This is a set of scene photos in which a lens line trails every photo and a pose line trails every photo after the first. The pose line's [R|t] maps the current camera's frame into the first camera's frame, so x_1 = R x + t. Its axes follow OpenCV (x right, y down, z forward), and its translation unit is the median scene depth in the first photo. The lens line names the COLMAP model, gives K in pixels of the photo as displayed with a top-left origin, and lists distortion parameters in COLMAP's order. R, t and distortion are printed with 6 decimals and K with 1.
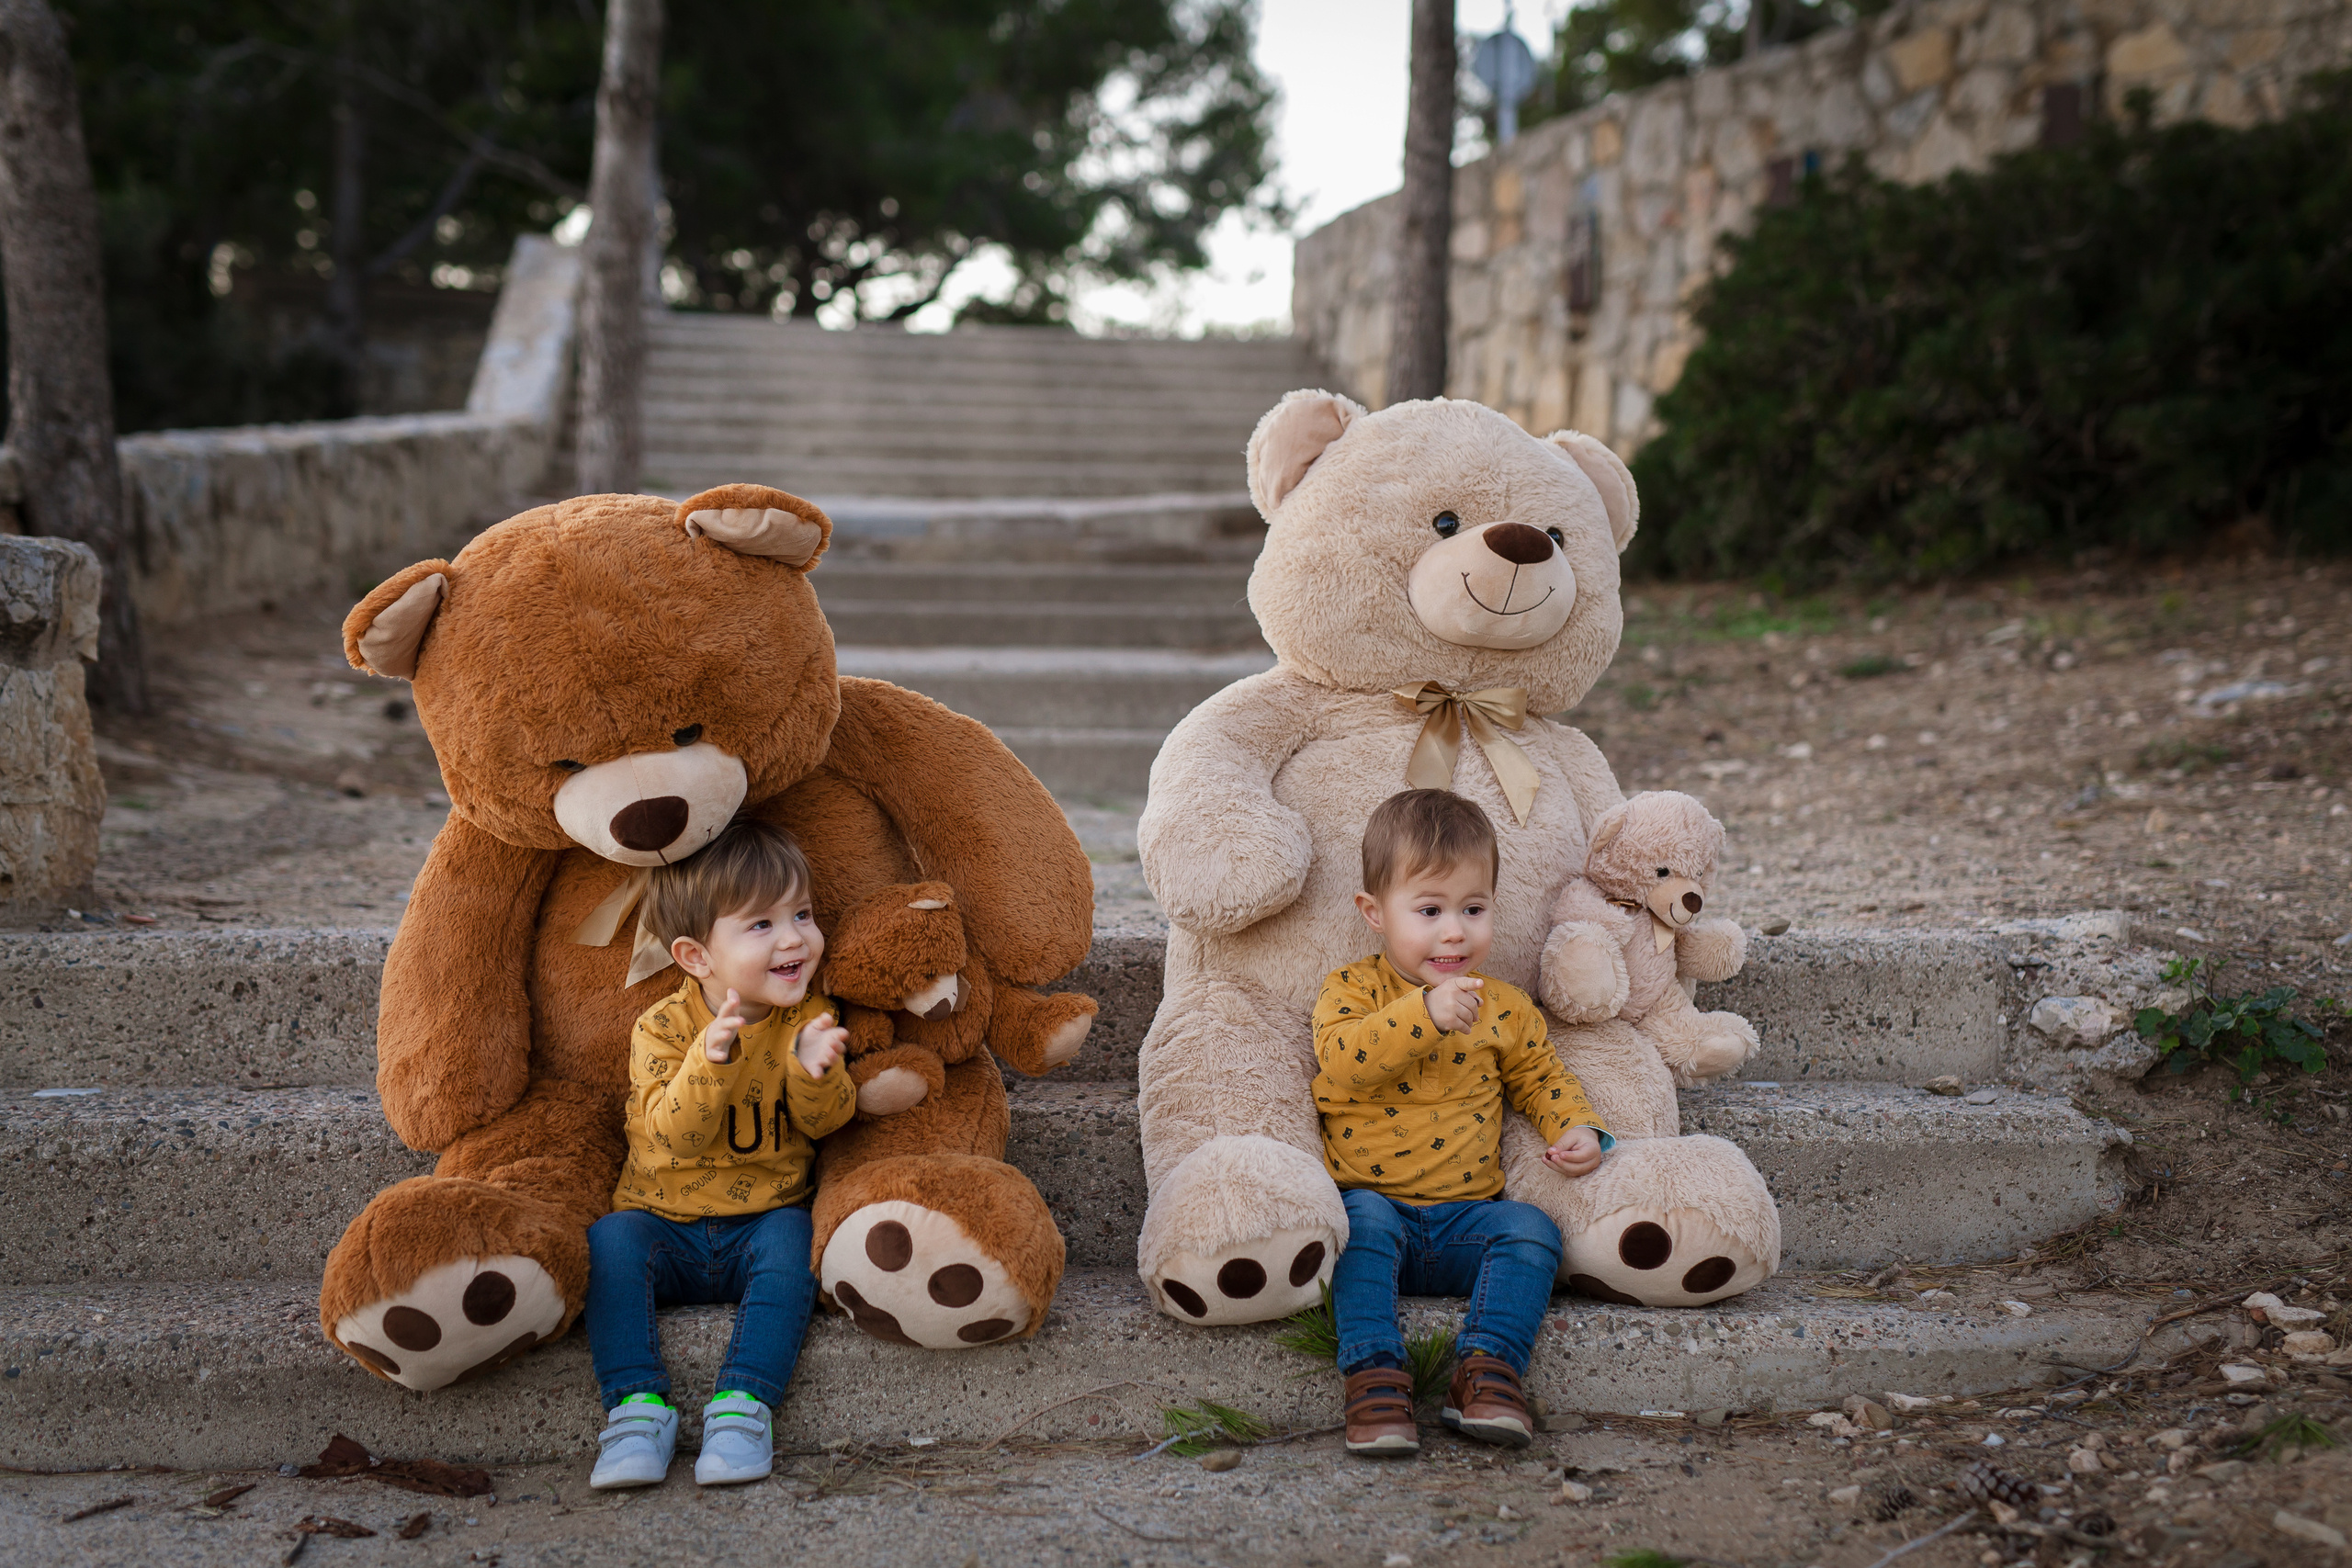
lens RADIAL K [[3231.4, 0, 1174.1], [0, 3231.4, 783.1], [0, 0, 1]] dist [0.241251, 0.000000]
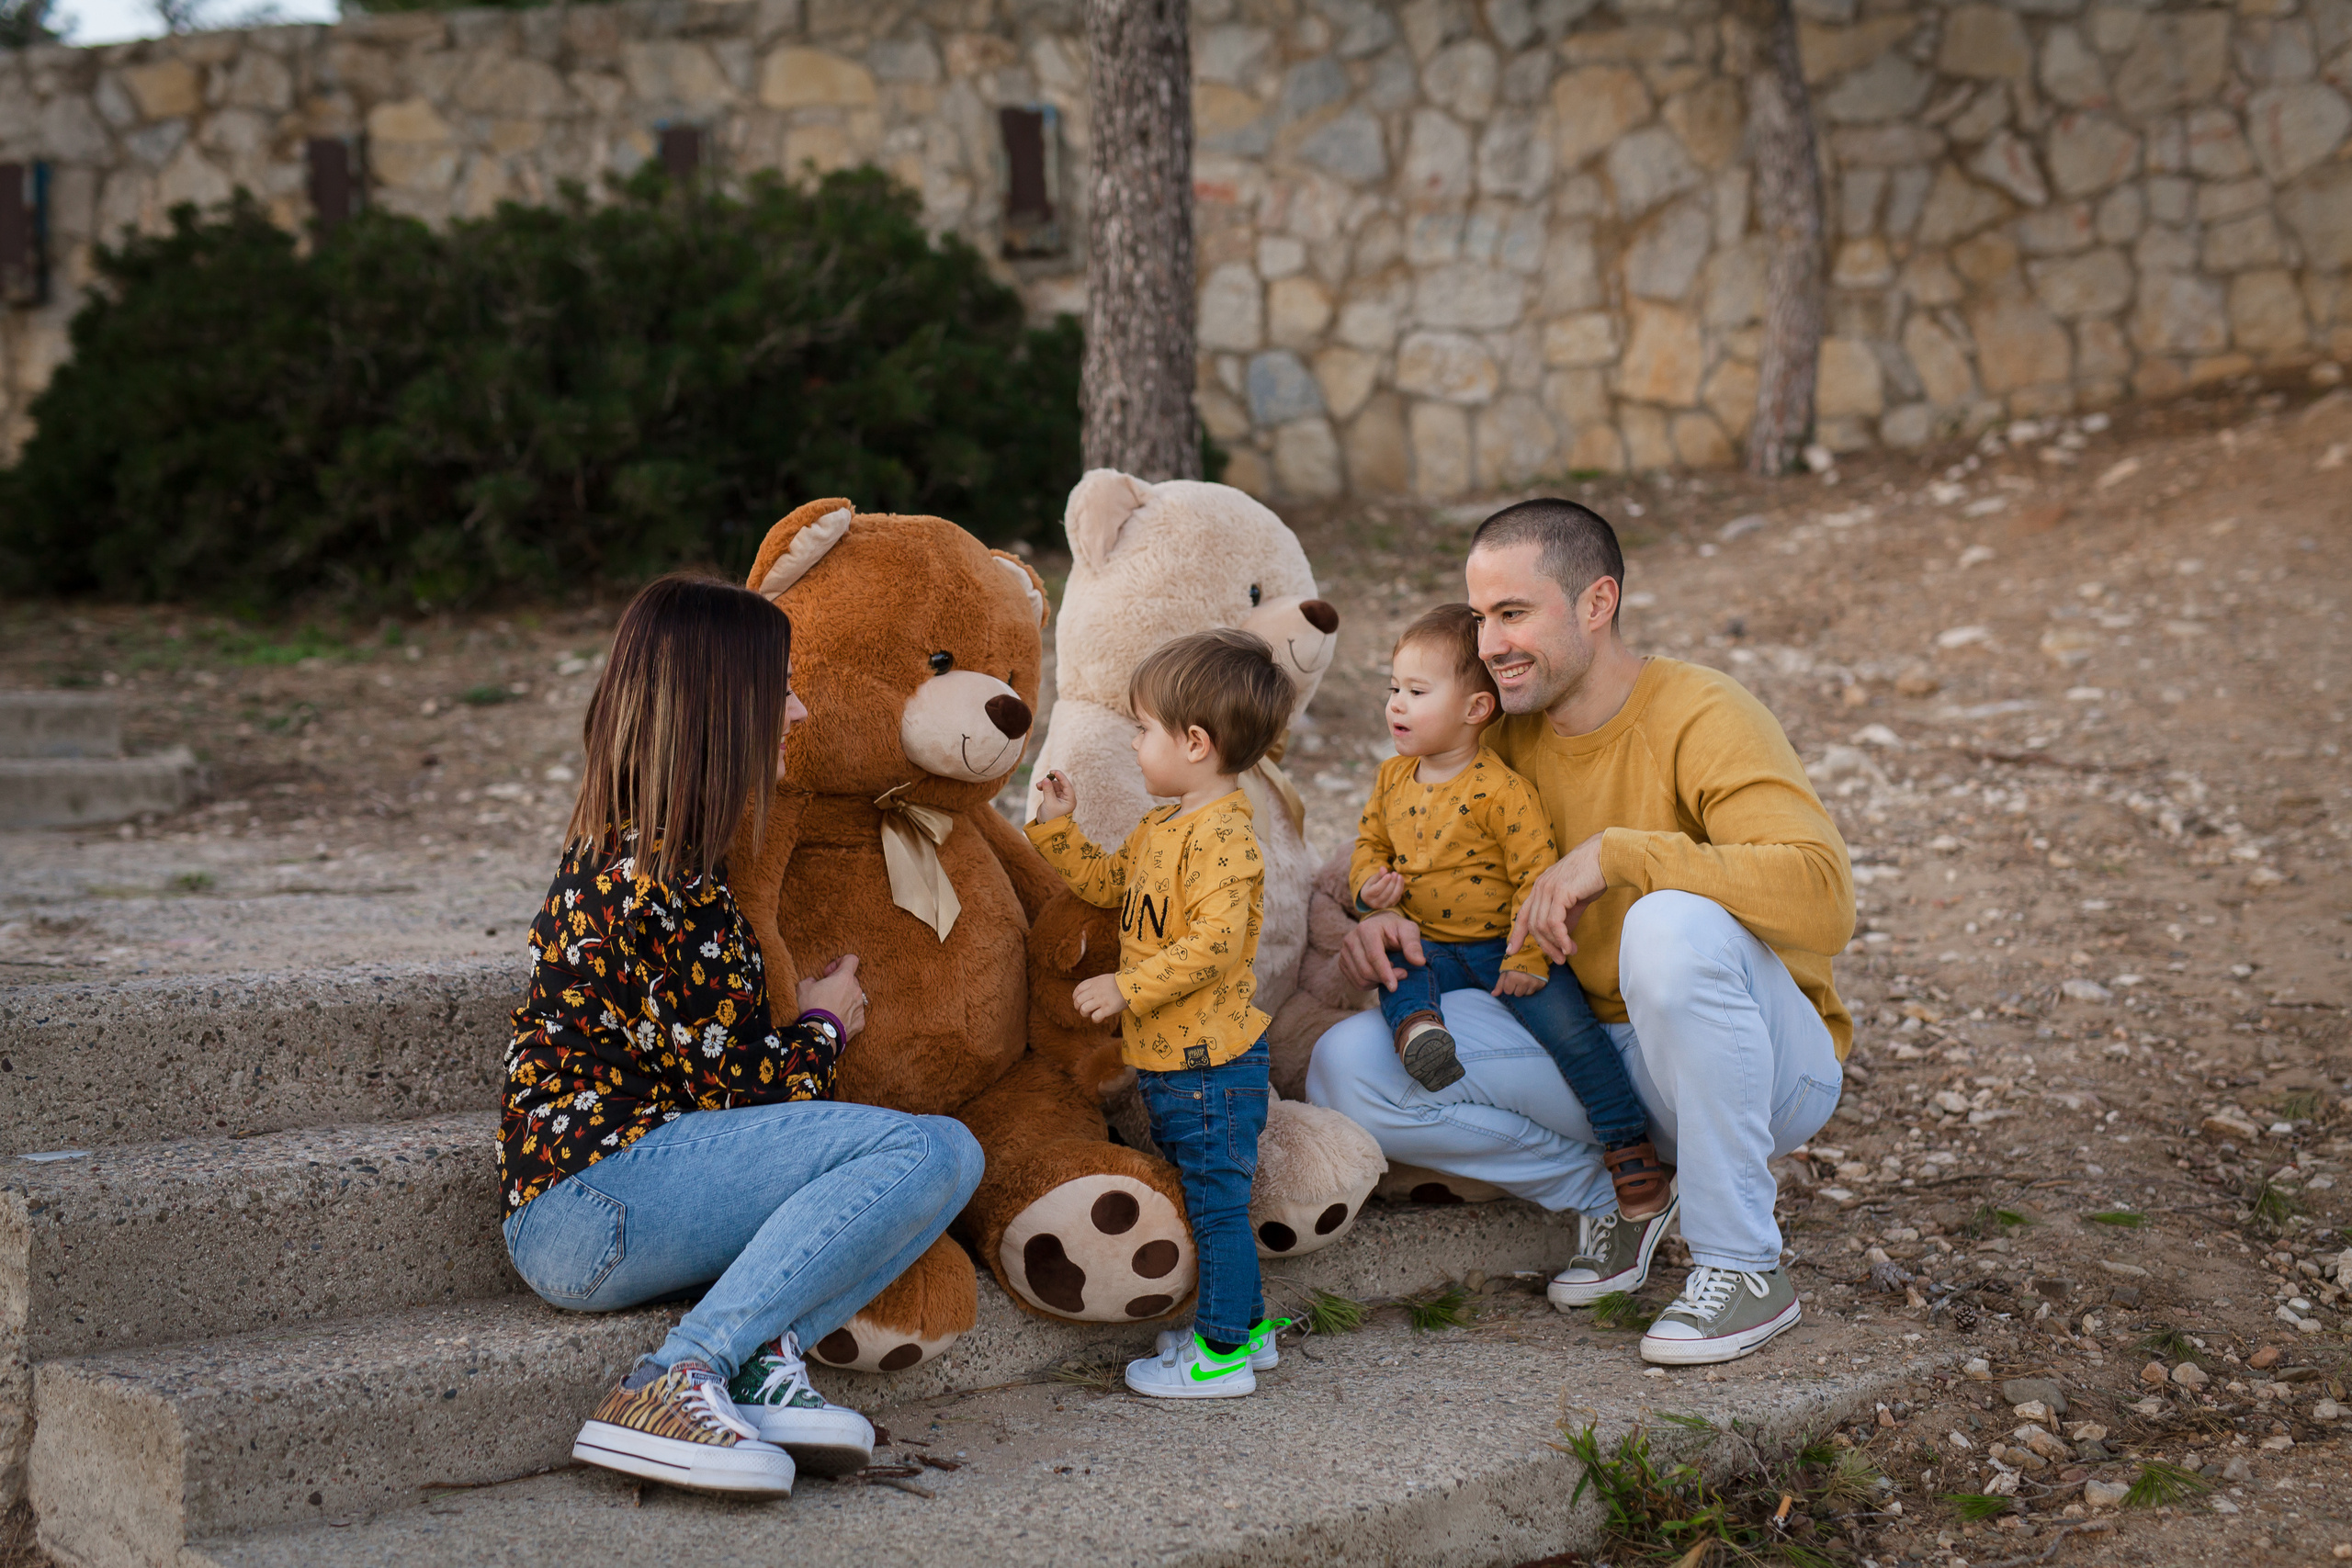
lens RADIAL K [[3231.4, 0, 1186.9], [0, 3231.4, 777.1], [0, 0, 1]] dist [0.241251, 0.000000]
pose [[0.774480, -0.013508, 0.632454, -0.683693], [0.016782, 0.999859, 0.000805, -0.012270], [-0.632376, 0.009990, 0.774597, 0.039865]]
